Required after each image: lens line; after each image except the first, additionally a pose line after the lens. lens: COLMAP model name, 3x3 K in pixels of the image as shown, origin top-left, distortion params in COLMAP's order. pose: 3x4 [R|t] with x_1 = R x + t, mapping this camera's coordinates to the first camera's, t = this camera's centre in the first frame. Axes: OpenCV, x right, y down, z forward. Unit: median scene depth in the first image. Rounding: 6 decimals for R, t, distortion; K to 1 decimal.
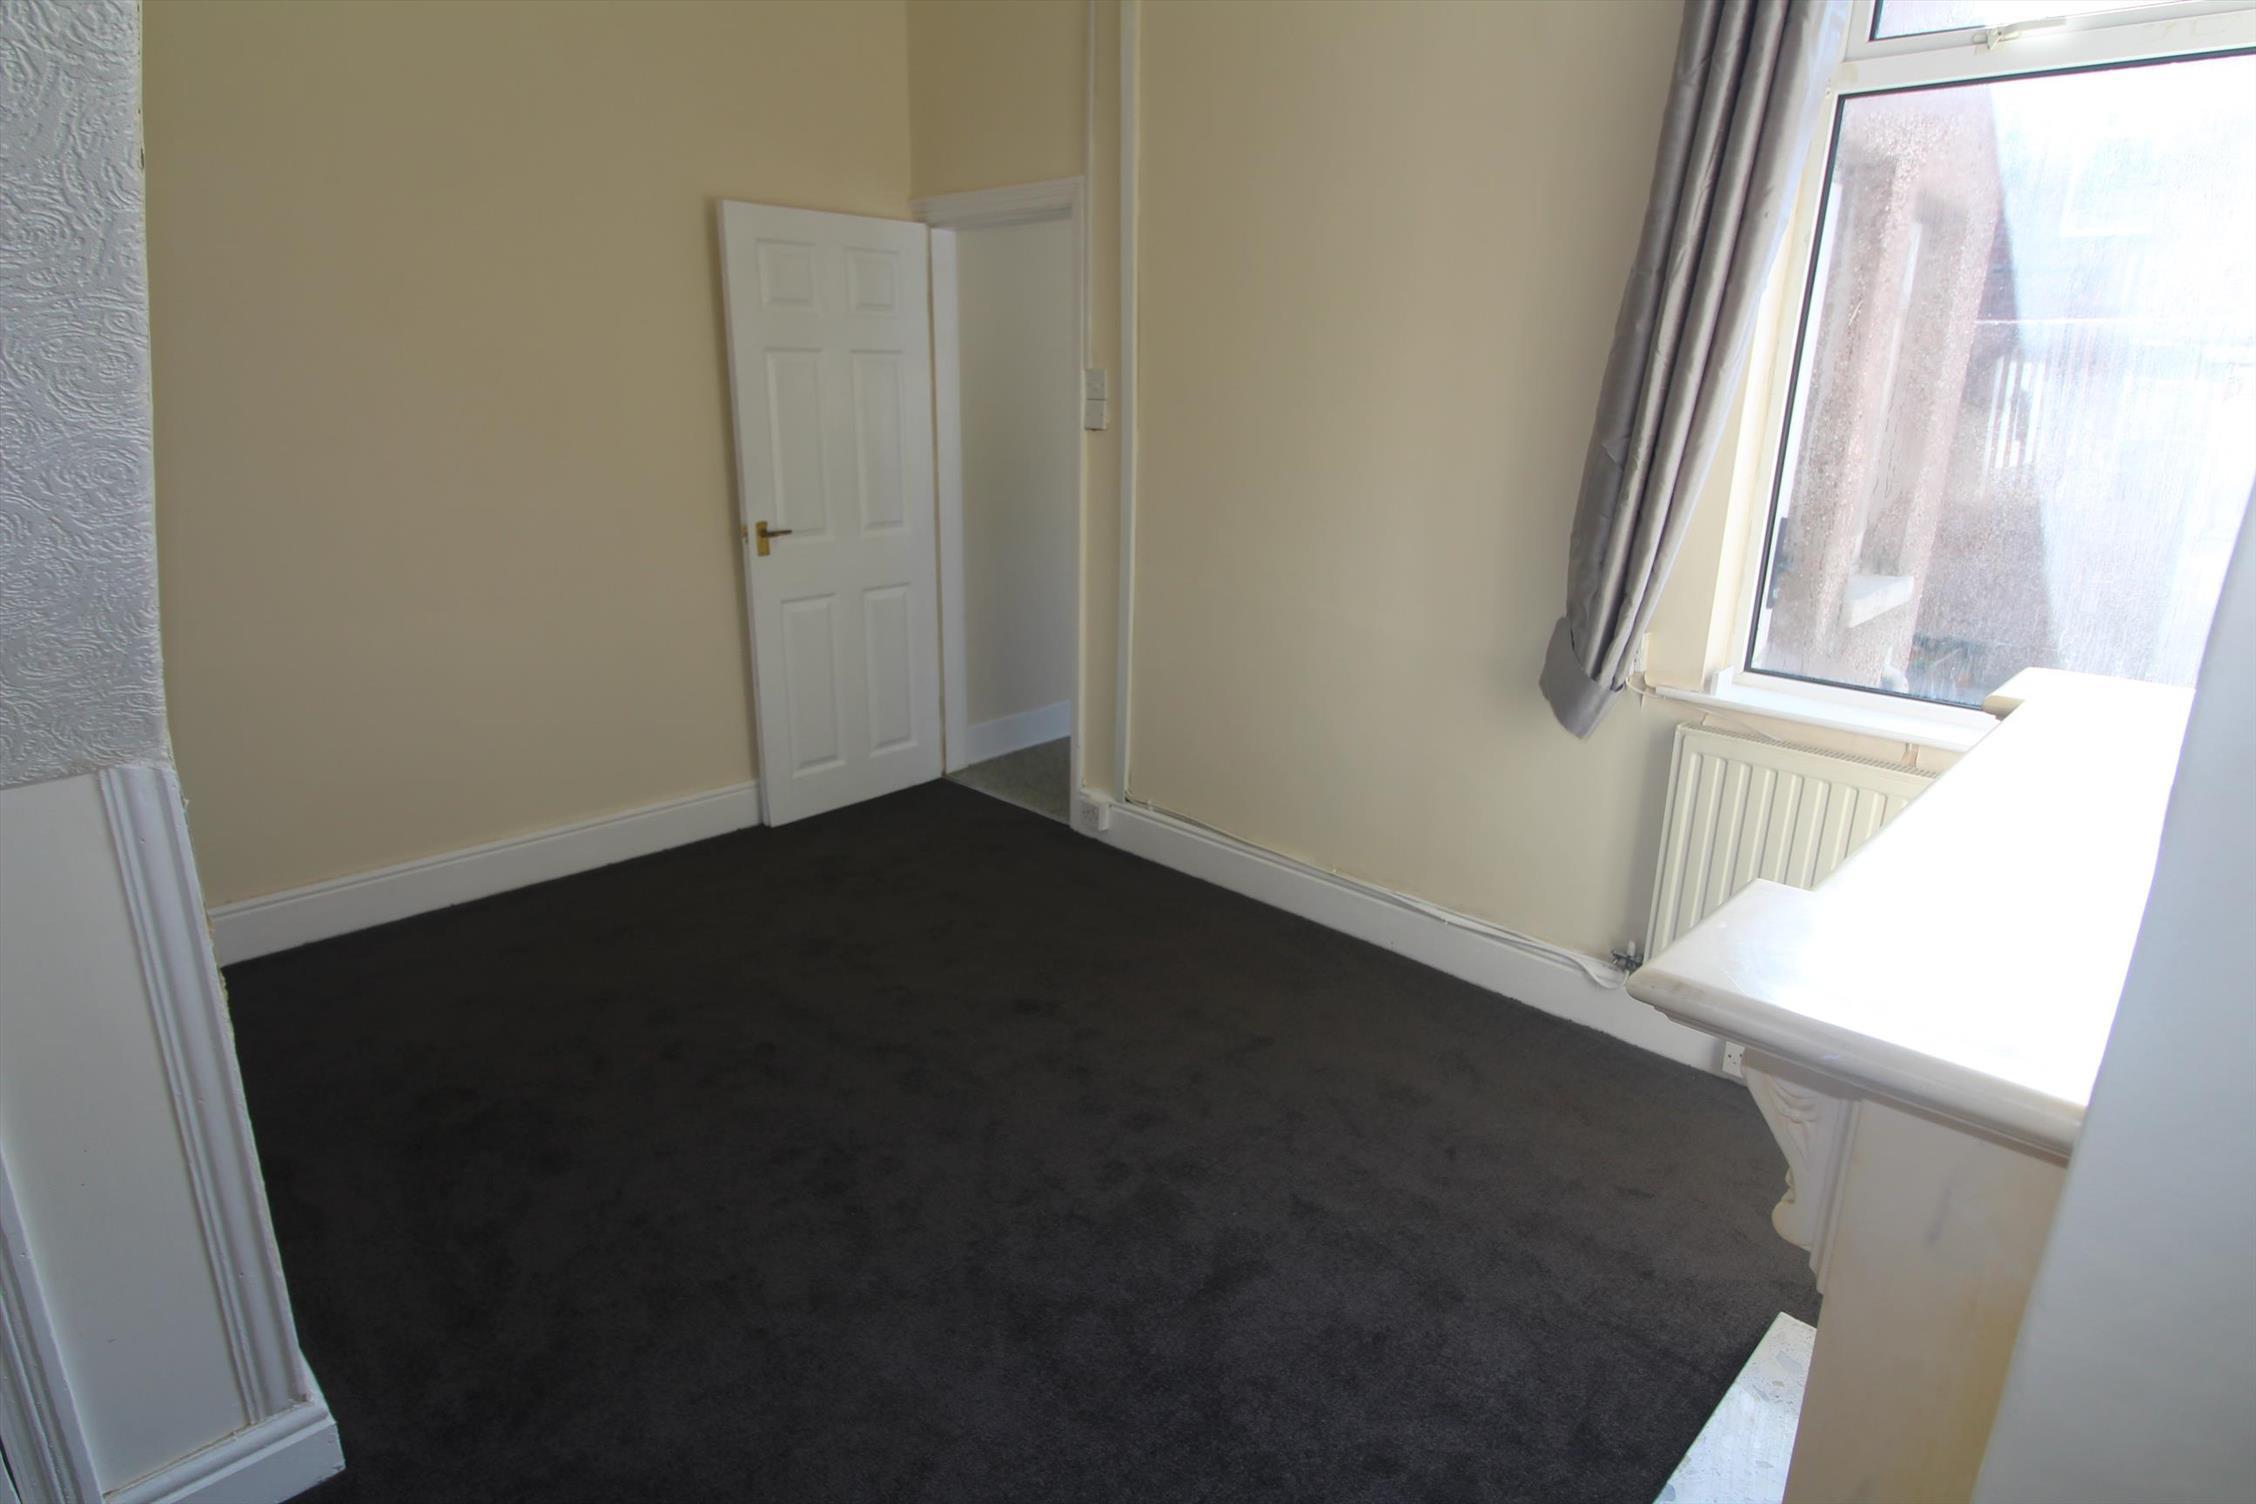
lens RADIAL K [[1247.8, 0, 1133.7], [0, 1247.8, 752.8], [0, 0, 1]] dist [-0.000833, 0.000939]
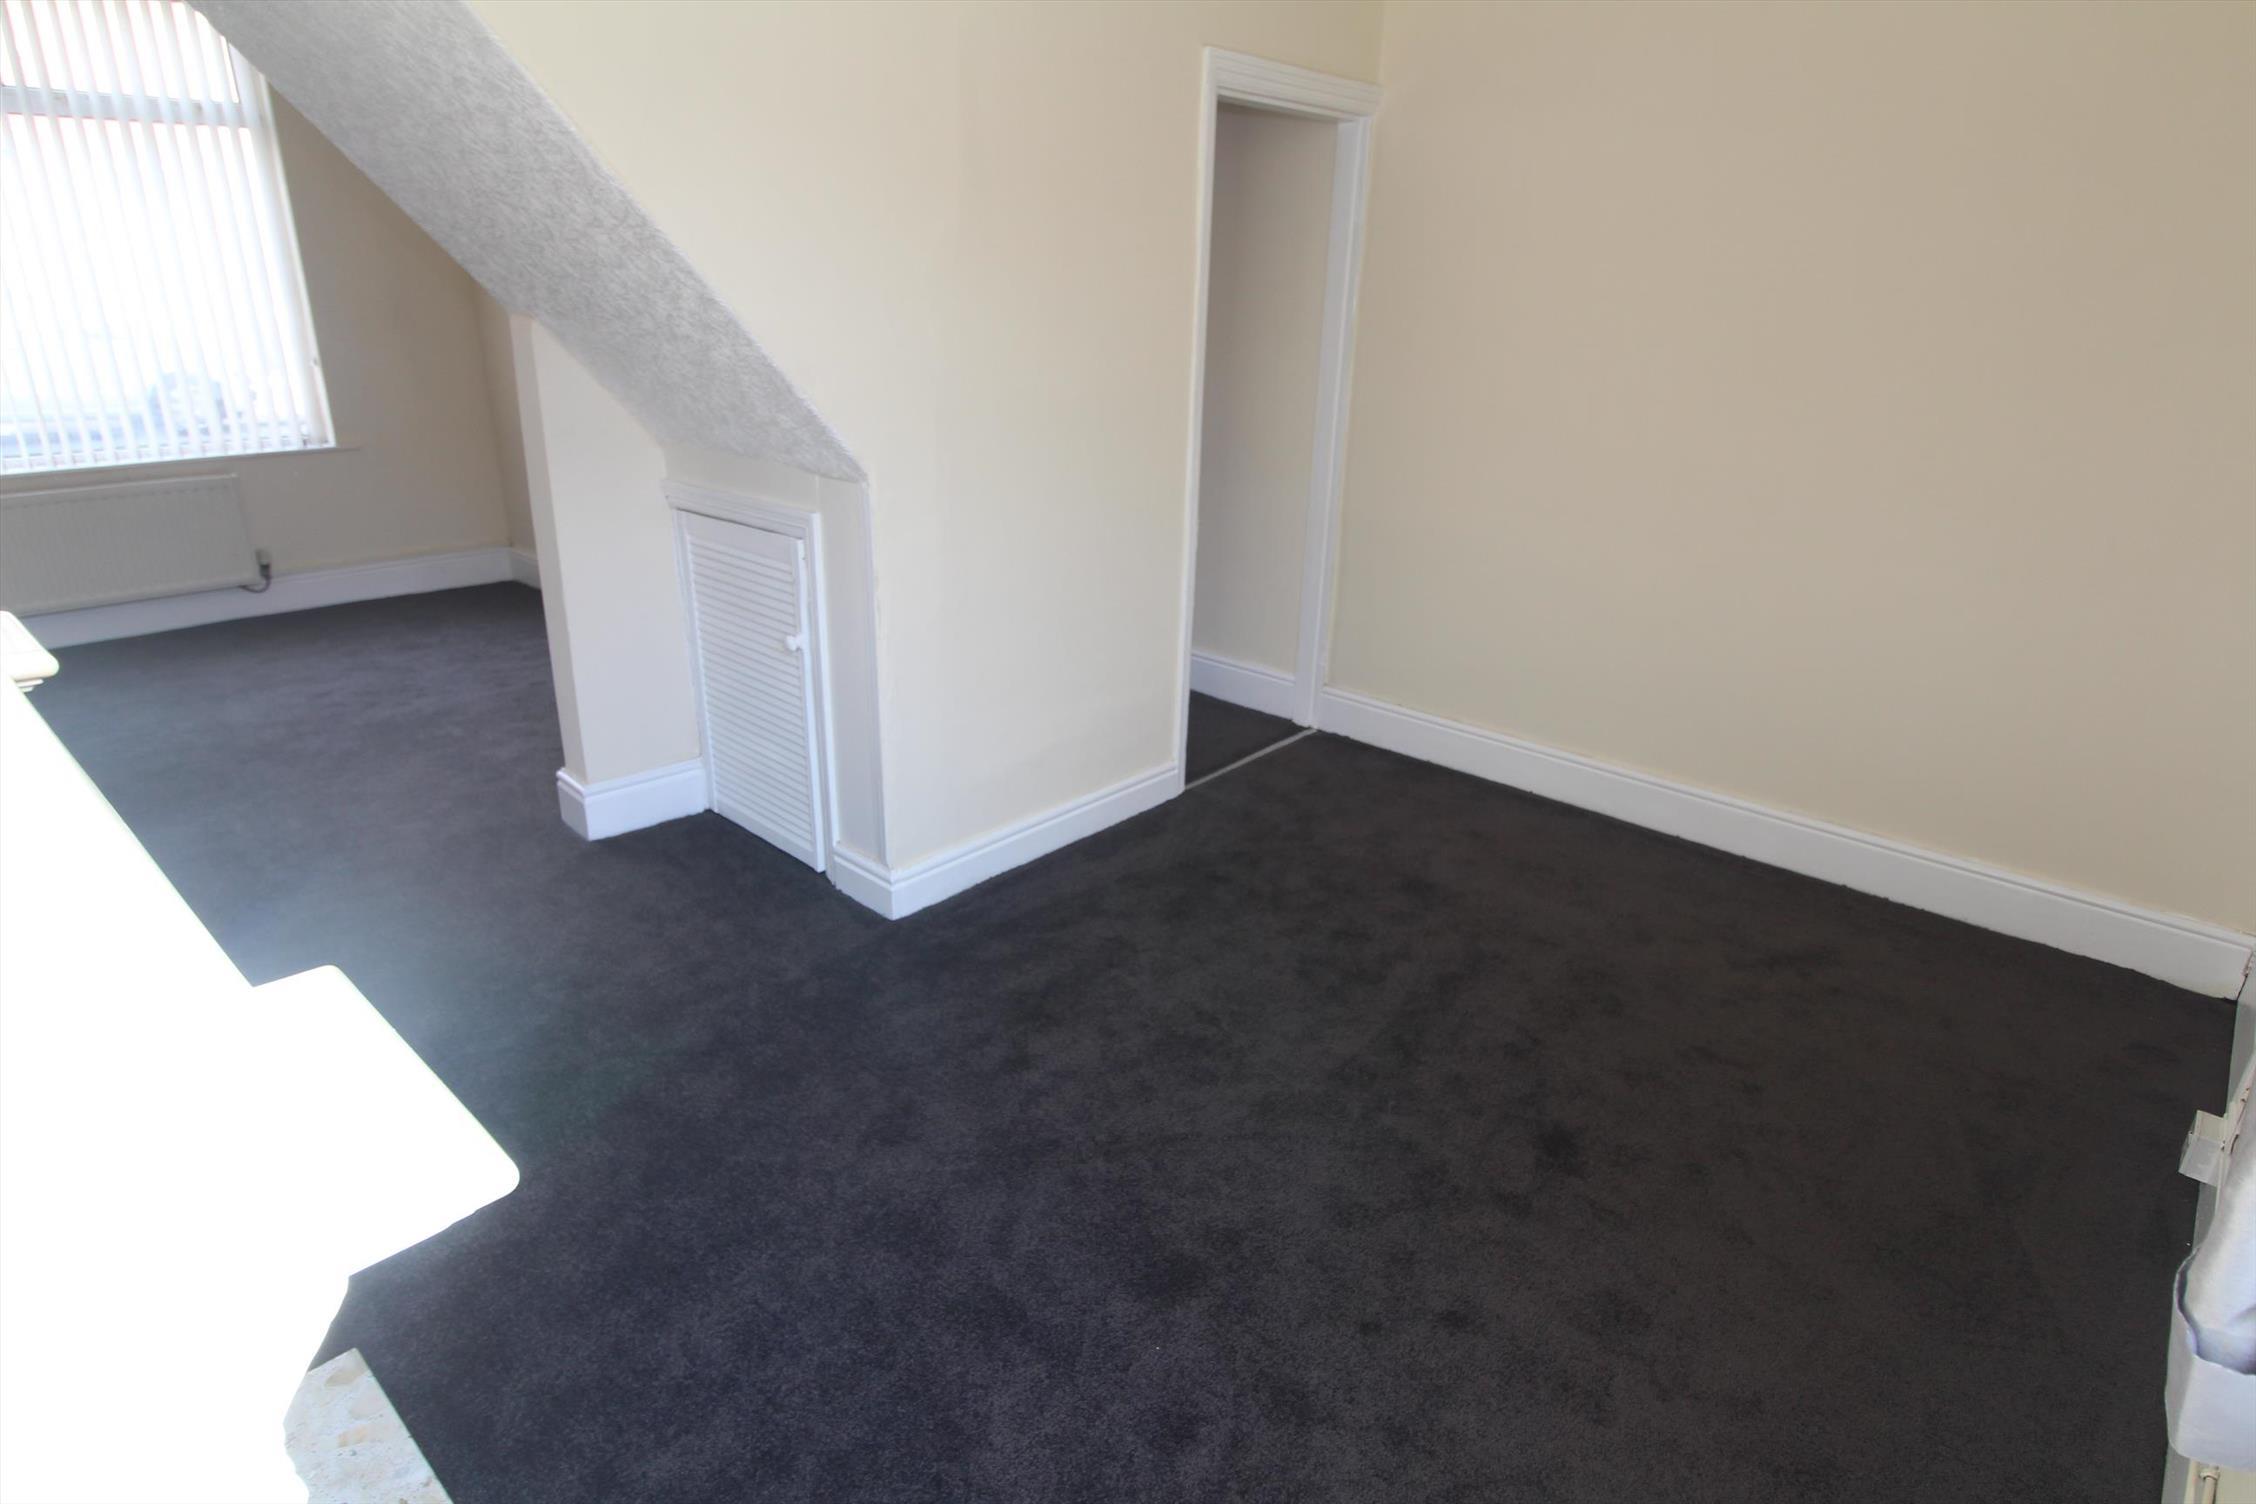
lens RADIAL K [[1247.8, 0, 1130.1], [0, 1247.8, 758.6], [0, 0, 1]] dist [-0.000833, 0.000939]
pose [[0.014931, 0.338616, -0.940806, 0.517672], [-0.319323, 0.893254, 0.316433, -0.152725], [0.947528, 0.295696, 0.121465, 0.585821]]
